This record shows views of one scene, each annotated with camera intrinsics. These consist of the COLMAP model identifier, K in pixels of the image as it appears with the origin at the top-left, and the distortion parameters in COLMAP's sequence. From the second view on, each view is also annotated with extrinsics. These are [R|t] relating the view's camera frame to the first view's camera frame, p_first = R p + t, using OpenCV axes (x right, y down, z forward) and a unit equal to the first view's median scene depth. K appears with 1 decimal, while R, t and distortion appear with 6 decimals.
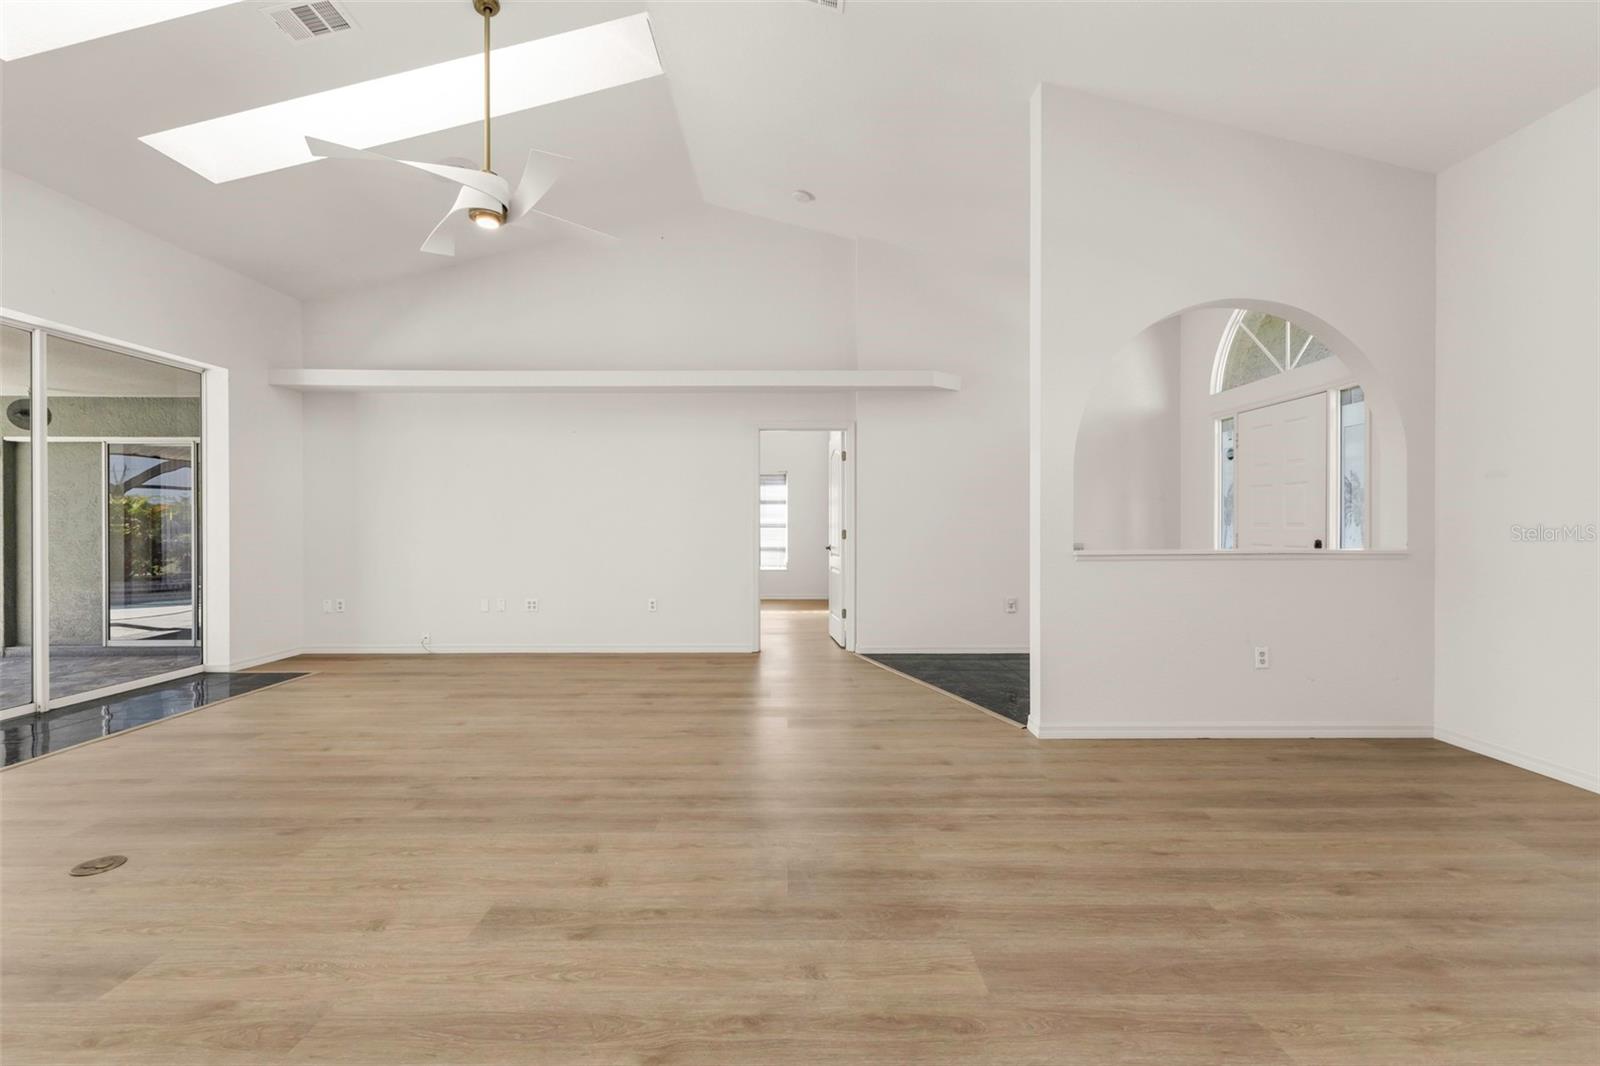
lens RADIAL K [[692.9, 0, 800.9], [0, 692.9, 528.4], [0, 0, 1]] dist [0.005552, -0.000342]
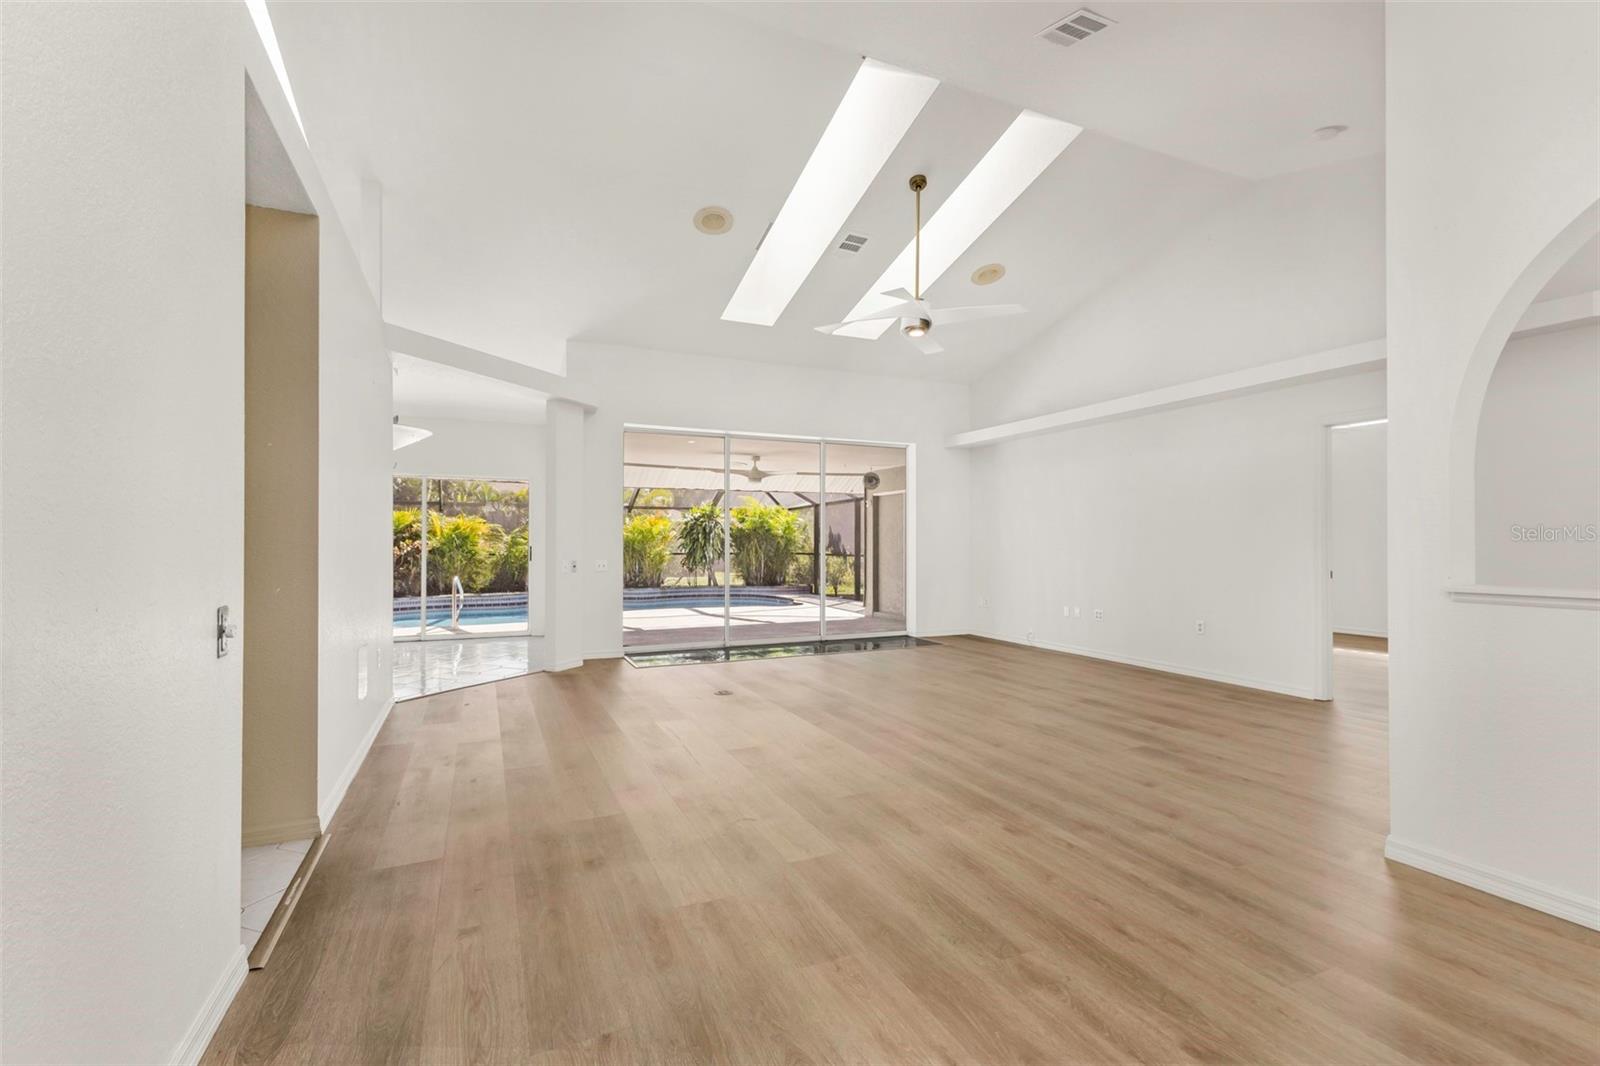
lens RADIAL K [[704.5, 0, 802.3], [0, 704.5, 527.9], [0, 0, 1]] dist [0.008341, -0.000188]
pose [[0.404238, -0.019173, -0.914453, 1.051848], [-0.003919, 0.999735, -0.022693, -0.002490], [0.914645, 0.012758, 0.404056, 0.261513]]
